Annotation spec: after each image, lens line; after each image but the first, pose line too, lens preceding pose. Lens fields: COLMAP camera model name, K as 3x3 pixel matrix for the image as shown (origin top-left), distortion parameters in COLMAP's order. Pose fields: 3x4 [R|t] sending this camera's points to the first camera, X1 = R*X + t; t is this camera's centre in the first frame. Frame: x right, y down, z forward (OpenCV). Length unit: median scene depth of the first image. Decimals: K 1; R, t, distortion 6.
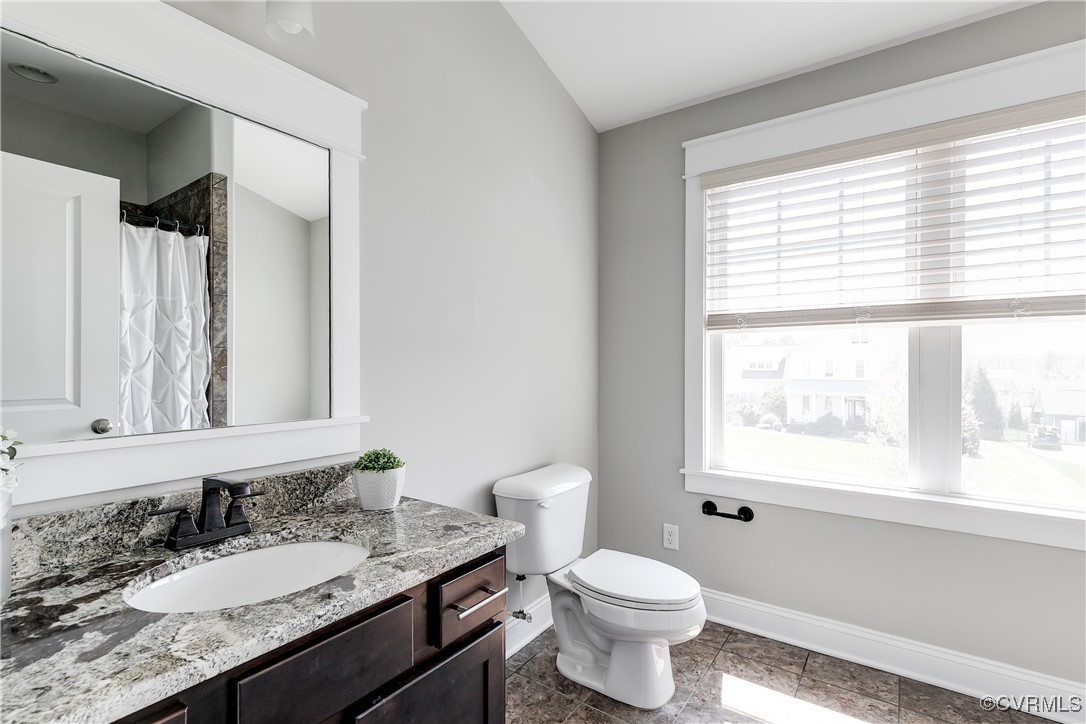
lens RADIAL K [[500.2, 0, 541.4], [0, 500.2, 362.2], [0, 0, 1]] dist [0.005053, 0.000443]
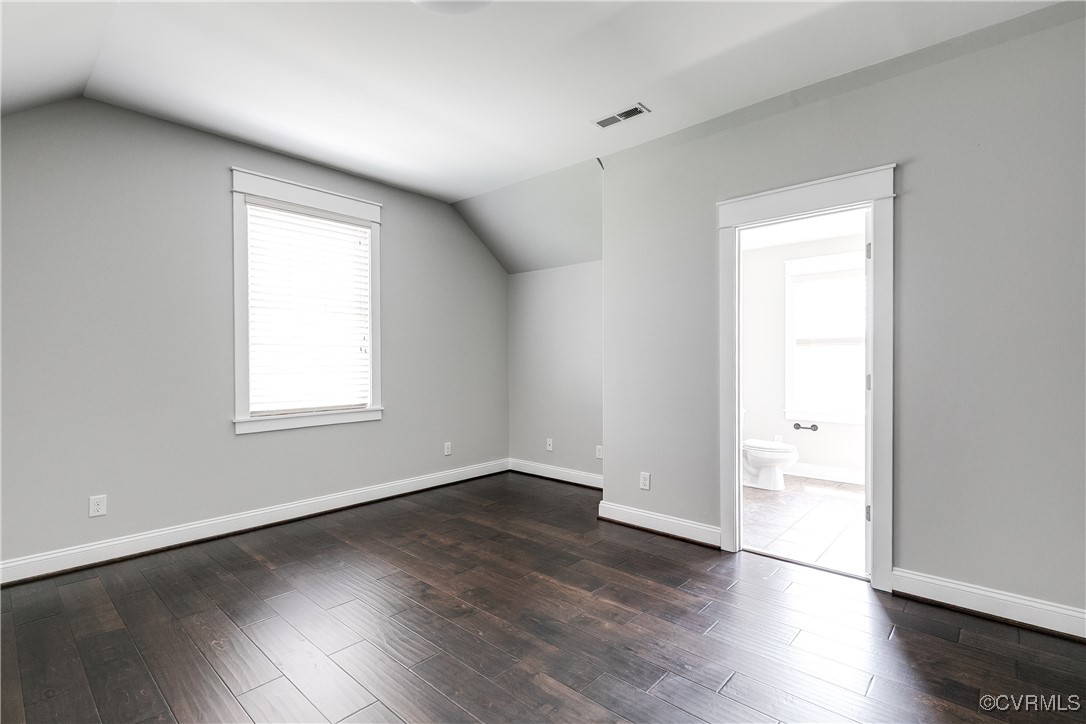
lens RADIAL K [[500.2, 0, 540.3], [0, 500.2, 368.9], [0, 0, 1]] dist [0.005053, 0.000443]
pose [[0.992597, -0.009940, -0.121047, -0.545844], [0.011292, 0.999881, 0.010488, 0.009028], [0.120929, -0.011777, 0.992591, -1.390861]]
